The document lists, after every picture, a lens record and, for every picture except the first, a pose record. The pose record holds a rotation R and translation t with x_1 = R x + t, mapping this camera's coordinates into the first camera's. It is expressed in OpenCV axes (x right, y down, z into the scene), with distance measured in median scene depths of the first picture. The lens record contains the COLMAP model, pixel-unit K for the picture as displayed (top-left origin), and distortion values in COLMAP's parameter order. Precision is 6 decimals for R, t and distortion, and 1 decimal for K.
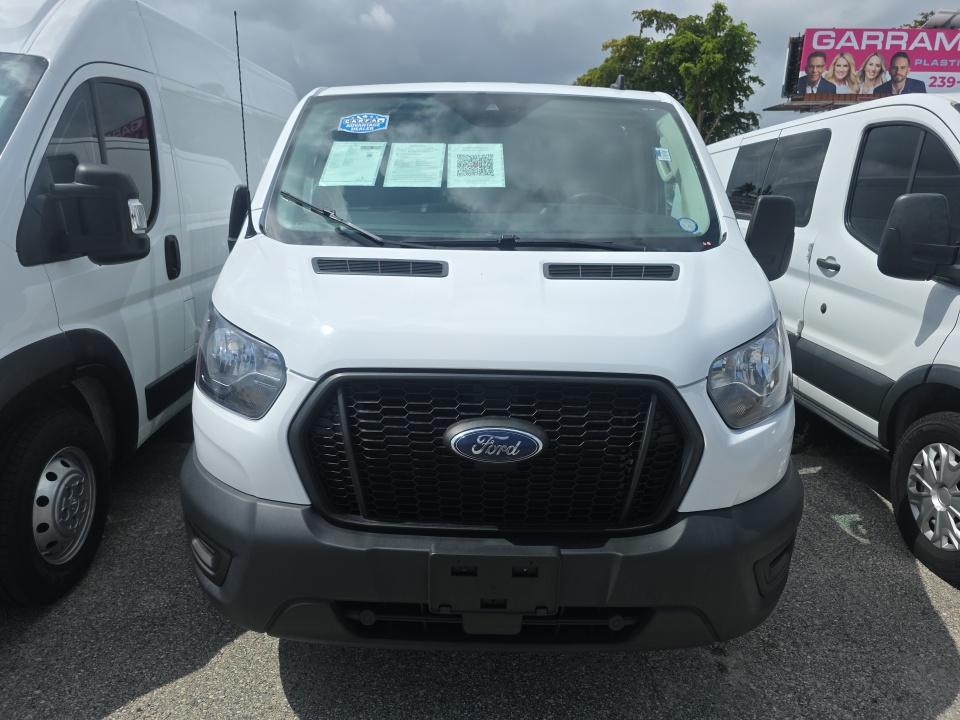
lens RADIAL K [[651.3, 0, 476.1], [0, 651.3, 367.1], [0, 0, 1]] dist [0.056878, -0.057089]
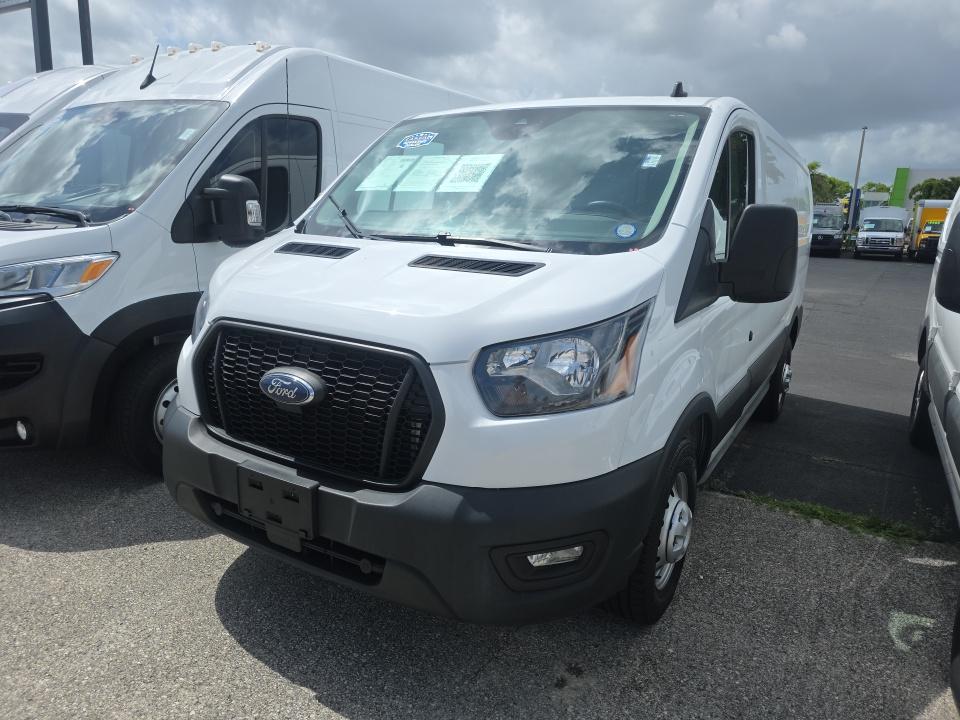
lens RADIAL K [[654.1, 0, 480.0], [0, 654.1, 360.0], [0, 0, 1]] dist [0.033655, -0.004431]
pose [[0.861649, 0.128538, -0.490957, 0.586197], [-0.151343, 0.988458, -0.006823, 0.011783], [0.484413, 0.080182, 0.871157, 0.057167]]
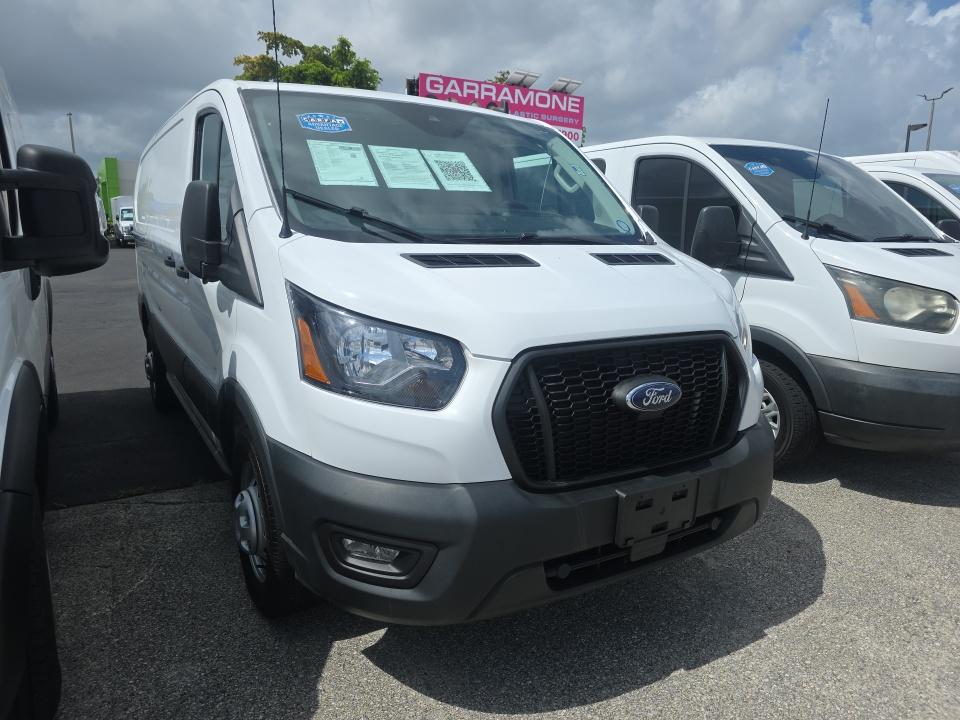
lens RADIAL K [[651.3, 0, 476.1], [0, 651.3, 367.1], [0, 0, 1]] dist [0.056878, -0.057089]
pose [[0.846857, -0.104813, 0.521389, -0.546670], [0.121015, 0.992646, 0.002992, 0.013069], [-0.517869, 0.060562, 0.853314, 0.076492]]
